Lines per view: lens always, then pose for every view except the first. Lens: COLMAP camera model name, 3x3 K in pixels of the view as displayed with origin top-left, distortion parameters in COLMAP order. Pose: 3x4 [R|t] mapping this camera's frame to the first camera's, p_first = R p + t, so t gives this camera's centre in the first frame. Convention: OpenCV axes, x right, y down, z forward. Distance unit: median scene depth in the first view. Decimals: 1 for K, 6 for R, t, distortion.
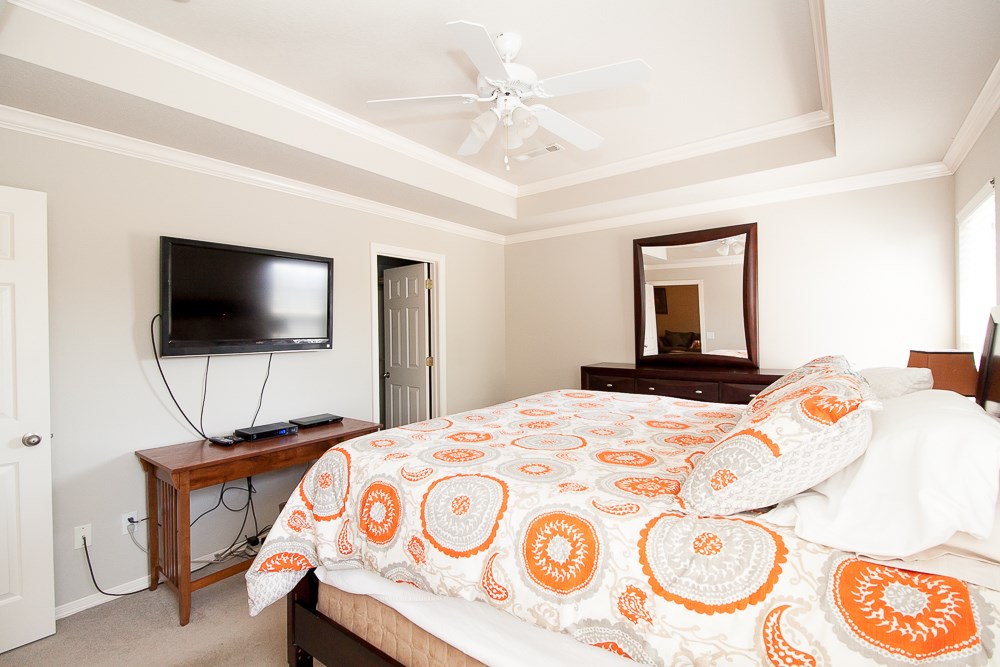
lens RADIAL K [[453.8, 0, 497.5], [0, 453.8, 330.5], [0, 0, 1]] dist [0.033283, -0.021934]
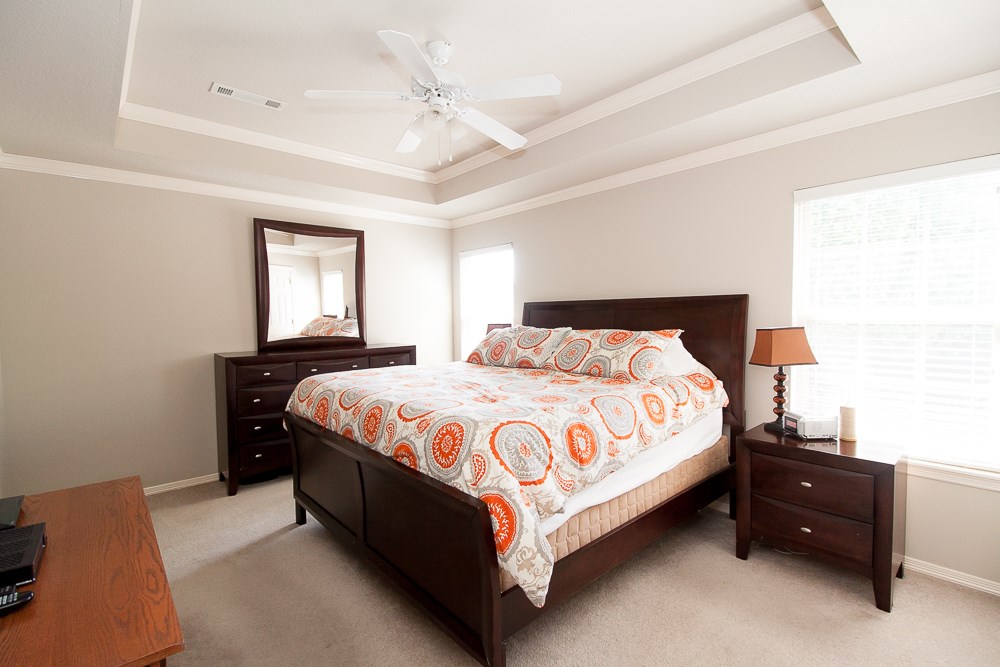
lens RADIAL K [[453.8, 0, 497.5], [0, 453.8, 330.5], [0, 0, 1]] dist [0.033283, -0.021934]
pose [[0.296516, -0.027049, 0.954645, -1.009124], [0.000339, 0.999602, 0.028217, 0.015078], [-0.955028, -0.008043, 0.296407, 0.517648]]
